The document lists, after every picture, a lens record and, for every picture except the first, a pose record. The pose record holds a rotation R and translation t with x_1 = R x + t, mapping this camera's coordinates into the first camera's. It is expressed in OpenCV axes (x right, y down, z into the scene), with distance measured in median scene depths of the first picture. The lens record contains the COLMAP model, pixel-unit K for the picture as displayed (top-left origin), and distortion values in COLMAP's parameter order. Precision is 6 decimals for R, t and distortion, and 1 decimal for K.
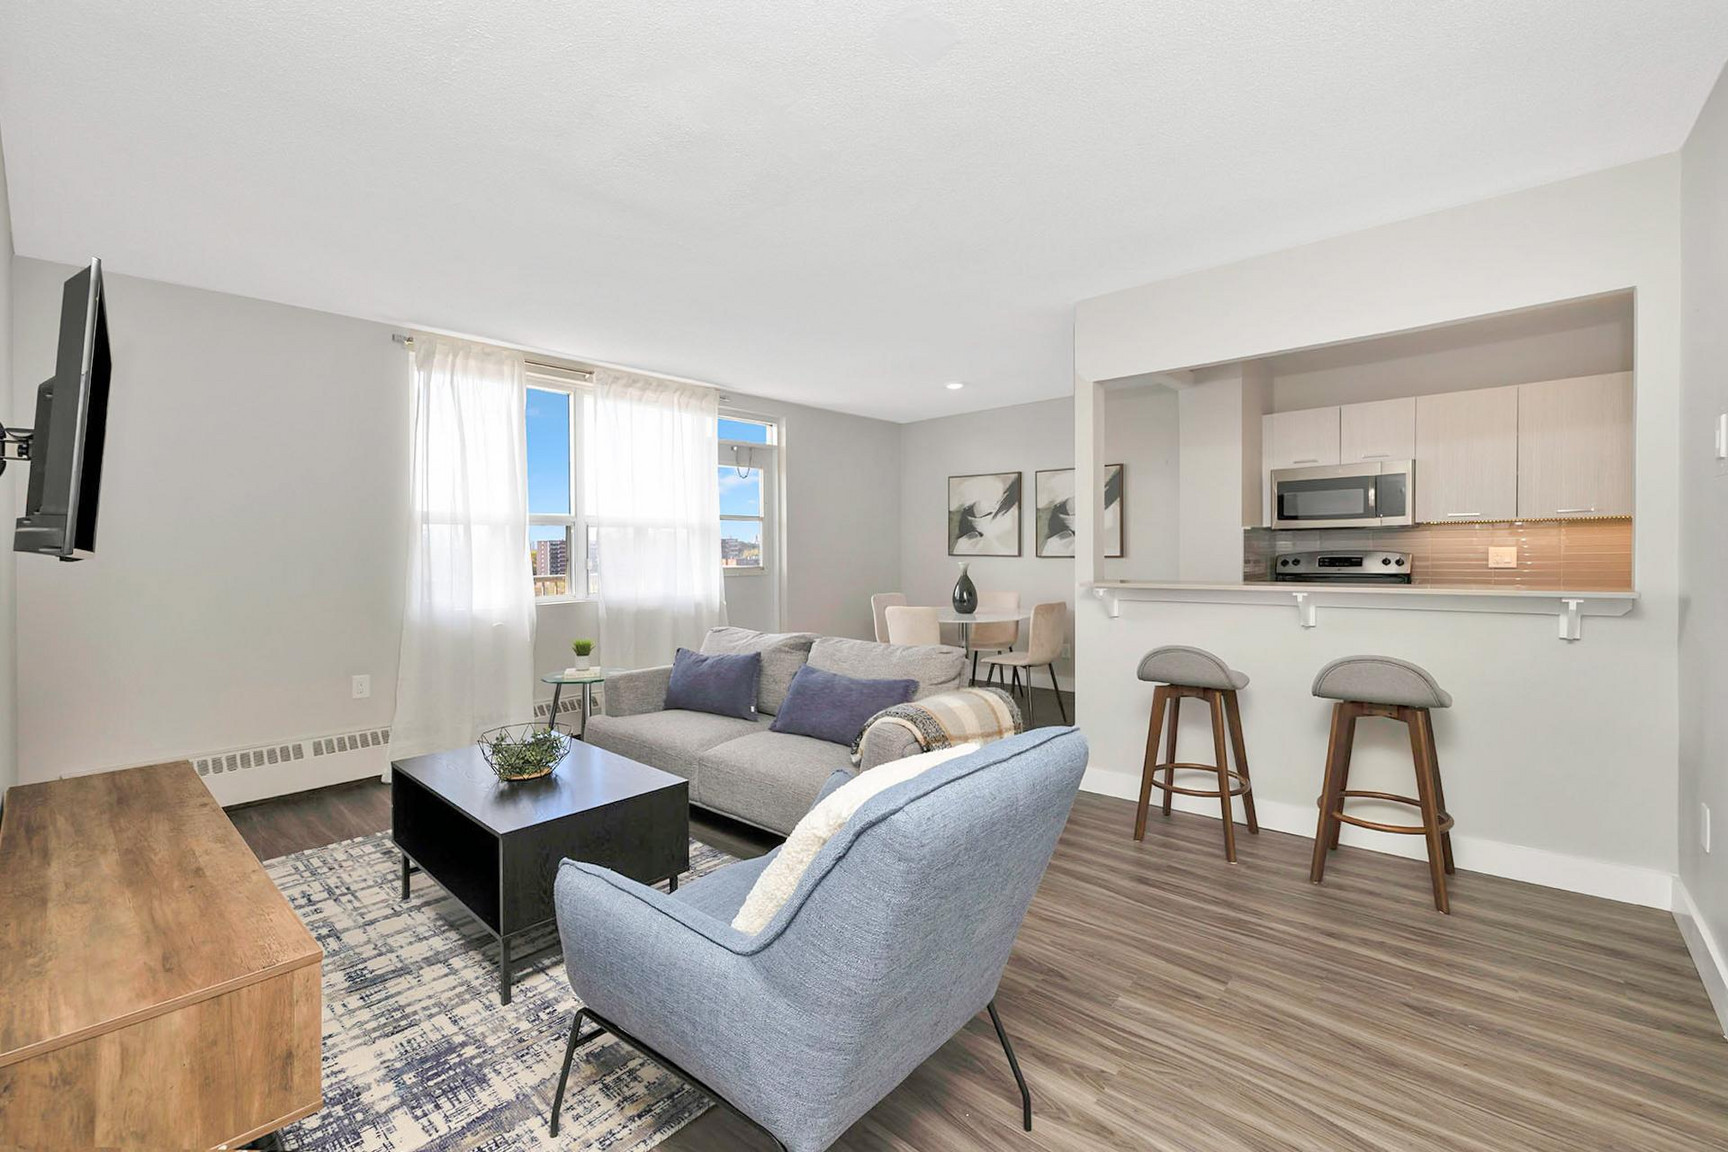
lens RADIAL K [[731.8, 0, 865.9], [0, 731.8, 560.4], [0, 0, 1]] dist [0.000639, 0.000751]
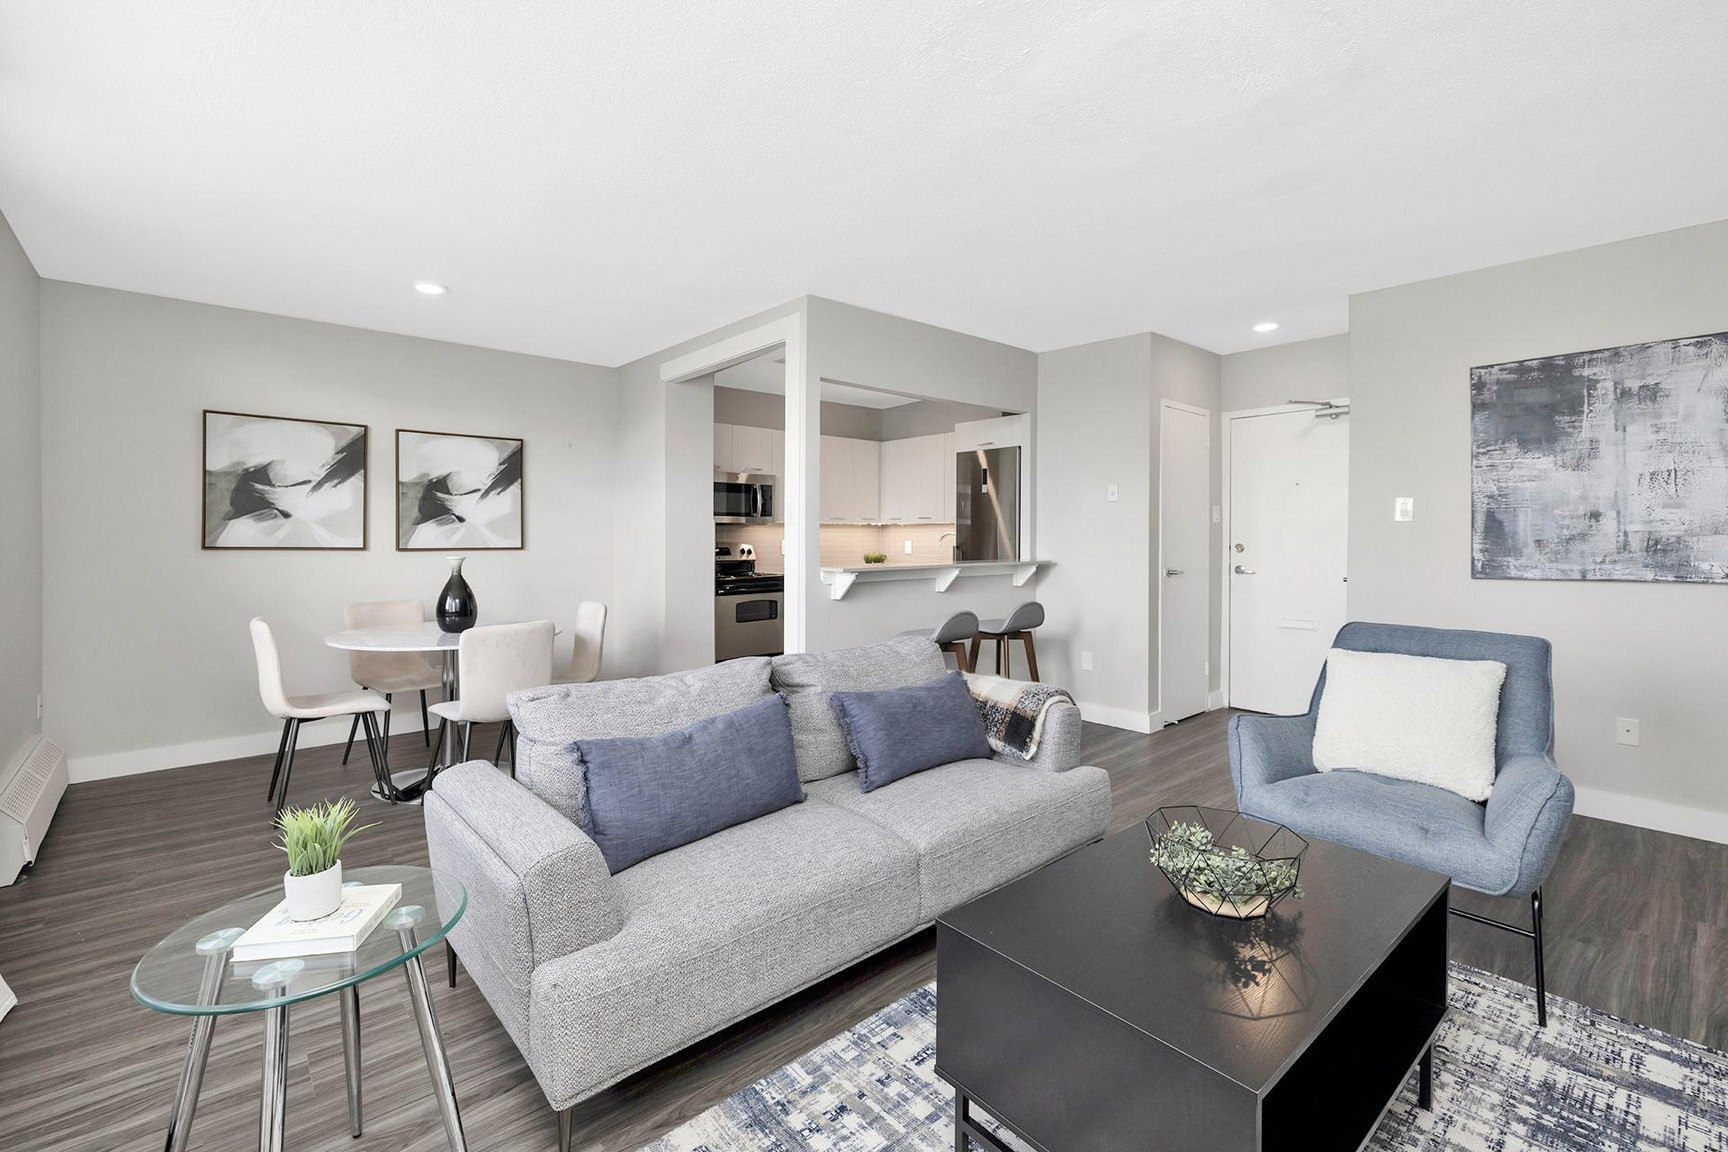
lens RADIAL K [[731.8, 0, 830.1], [0, 731.8, 553.7], [0, 0, 1]] dist [0.000639, 0.000751]
pose [[0.145044, -0.017392, 0.989272, -0.472899], [0.002824, 0.999849, 0.017164, -0.012455], [-0.989421, 0.000304, 0.145071, 0.523105]]
